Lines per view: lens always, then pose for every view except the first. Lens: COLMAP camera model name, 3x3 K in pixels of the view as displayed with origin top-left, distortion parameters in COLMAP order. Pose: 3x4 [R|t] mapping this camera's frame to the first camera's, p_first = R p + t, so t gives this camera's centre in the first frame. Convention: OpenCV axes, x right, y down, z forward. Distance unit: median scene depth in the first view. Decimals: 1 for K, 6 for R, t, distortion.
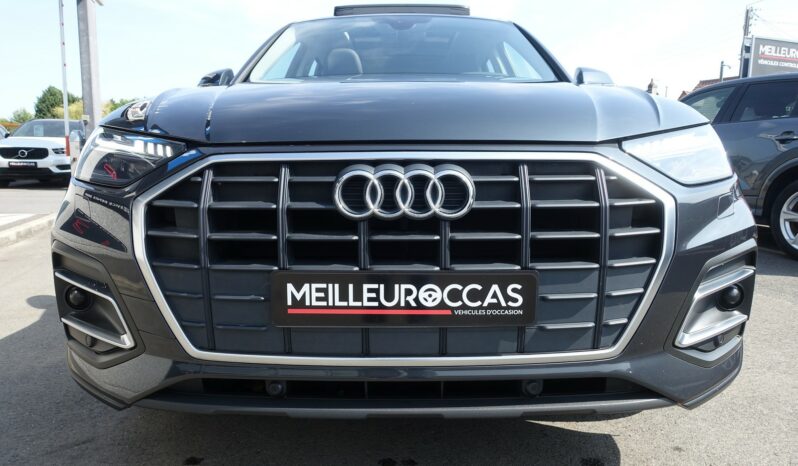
lens RADIAL K [[539.4, 0, 399.0], [0, 539.4, 233.0], [0, 0, 1]] dist [-0.008281, 0.001778]
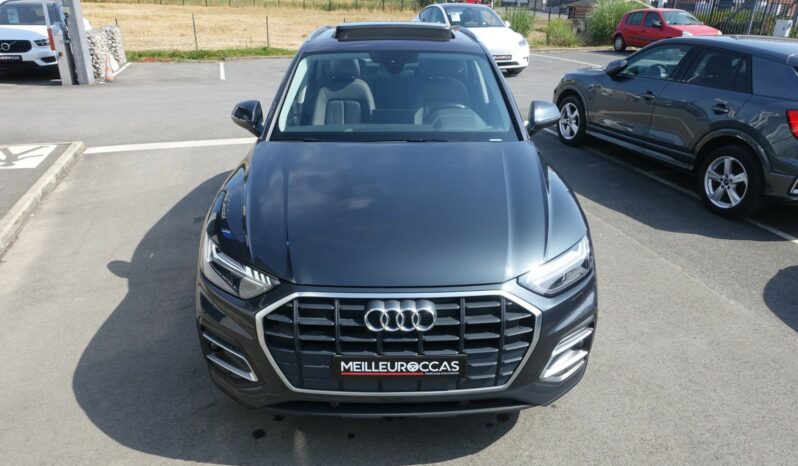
lens RADIAL K [[539.4, 0, 399.0], [0, 539.4, 233.0], [0, 0, 1]] dist [-0.008281, 0.001778]
pose [[0.999681, -0.001656, 0.025192, -0.041582], [-0.004540, 0.969790, 0.243898, -0.816819], [-0.024834, -0.243935, 0.969474, -0.784060]]
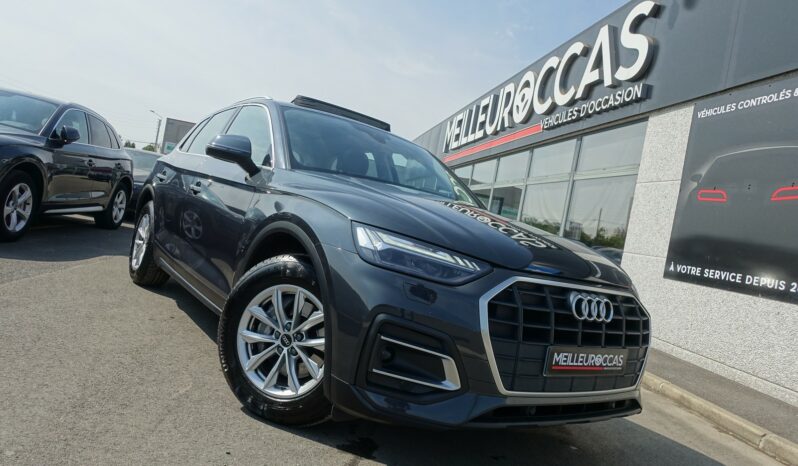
lens RADIAL K [[539.4, 0, 399.0], [0, 539.4, 233.0], [0, 0, 1]] dist [-0.008281, 0.001778]
pose [[0.798588, 0.149378, 0.583047, -1.735962], [-0.101959, 0.988287, -0.113550, -0.049811], [-0.593180, 0.031233, 0.804464, -0.204661]]
